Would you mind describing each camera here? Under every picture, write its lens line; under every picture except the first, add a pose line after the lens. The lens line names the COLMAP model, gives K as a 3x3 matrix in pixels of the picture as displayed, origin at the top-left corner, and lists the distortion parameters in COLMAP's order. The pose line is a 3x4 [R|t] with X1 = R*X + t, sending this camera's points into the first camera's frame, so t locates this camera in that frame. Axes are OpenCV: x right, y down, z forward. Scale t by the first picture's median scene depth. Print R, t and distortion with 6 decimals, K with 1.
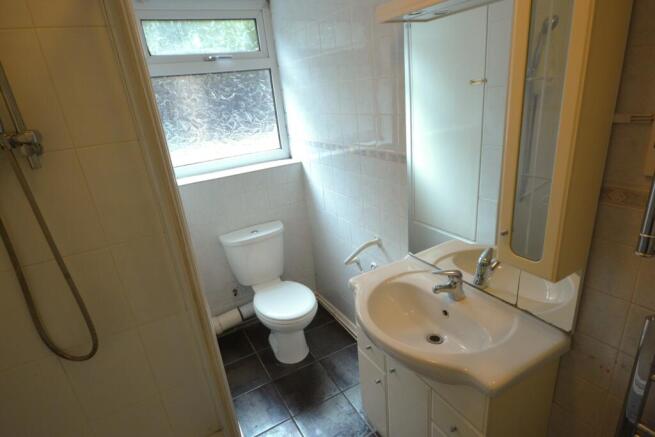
lens RADIAL K [[358.9, 0, 330.5], [0, 358.9, 228.0], [0, 0, 1]] dist [-0.001546, 0.000569]
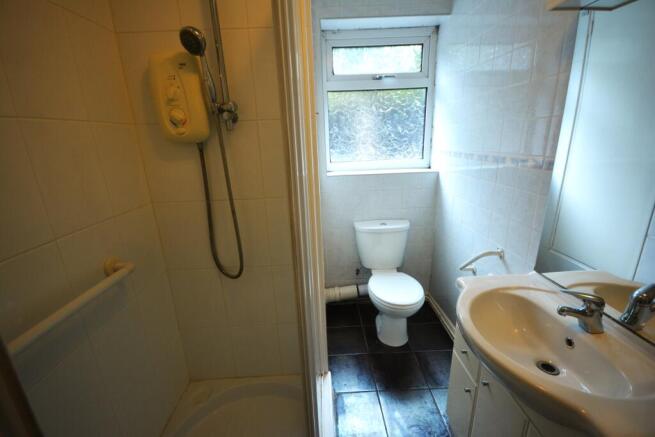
lens RADIAL K [[290.1, 0, 329.2], [0, 290.1, 225.8], [0, 0, 1]] dist [0.012601, -0.013168]
pose [[0.887242, 0.195218, -0.417960, 0.033487], [-0.212146, 0.977219, 0.006091, 0.055274], [0.409628, 0.083264, 0.908445, 0.083134]]
